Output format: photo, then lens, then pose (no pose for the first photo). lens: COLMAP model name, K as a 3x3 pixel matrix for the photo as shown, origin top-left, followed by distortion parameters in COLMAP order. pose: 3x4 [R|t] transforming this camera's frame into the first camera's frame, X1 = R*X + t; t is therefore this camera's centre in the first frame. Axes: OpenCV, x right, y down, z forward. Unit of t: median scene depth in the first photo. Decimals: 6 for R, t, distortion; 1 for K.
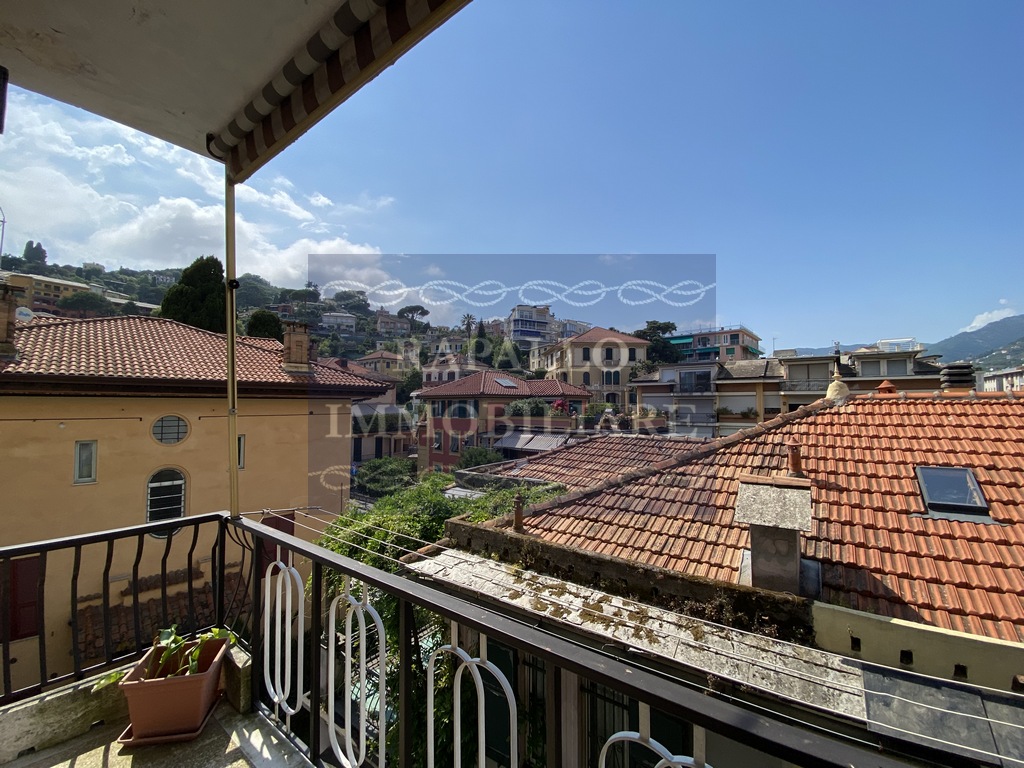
lens RADIAL K [[416.4, 0, 512.0], [0, 416.4, 384.0], [0, 0, 1]] dist [-0.008837, -0.000261]
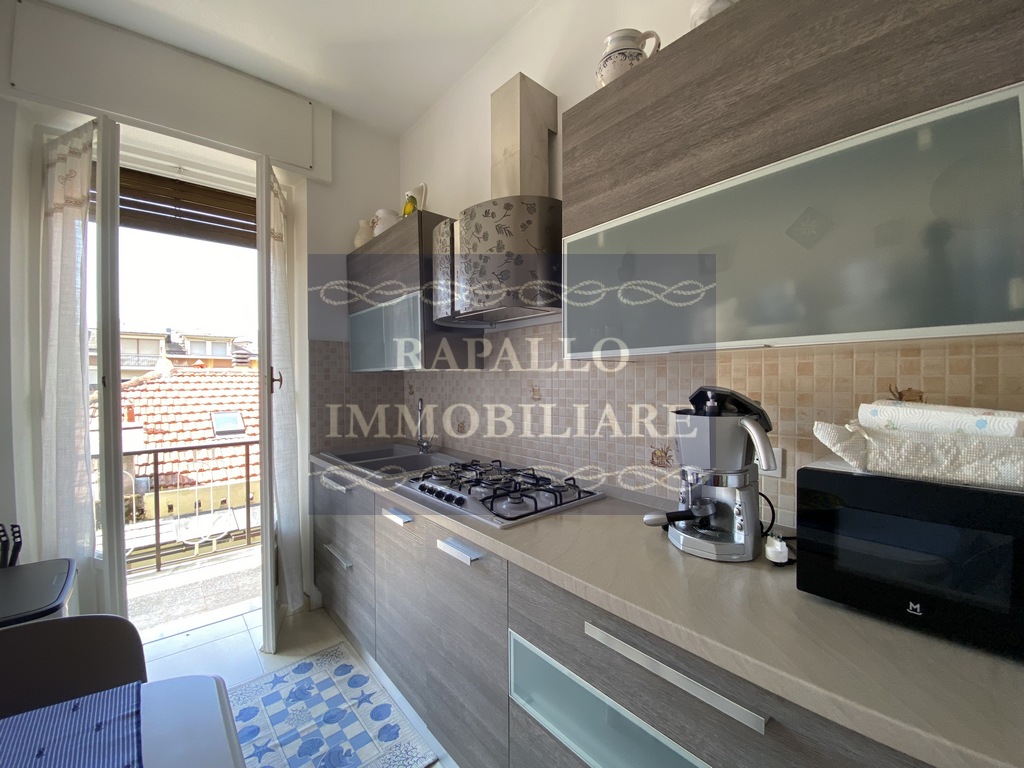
lens RADIAL K [[416.4, 0, 512.0], [0, 416.4, 384.0], [0, 0, 1]] dist [-0.008837, -0.000261]
pose [[0.211157, -0.014799, 0.977340, -0.255756], [-0.040340, 0.998902, 0.023841, -0.002234], [-0.976619, -0.044460, 0.210328, -0.343005]]
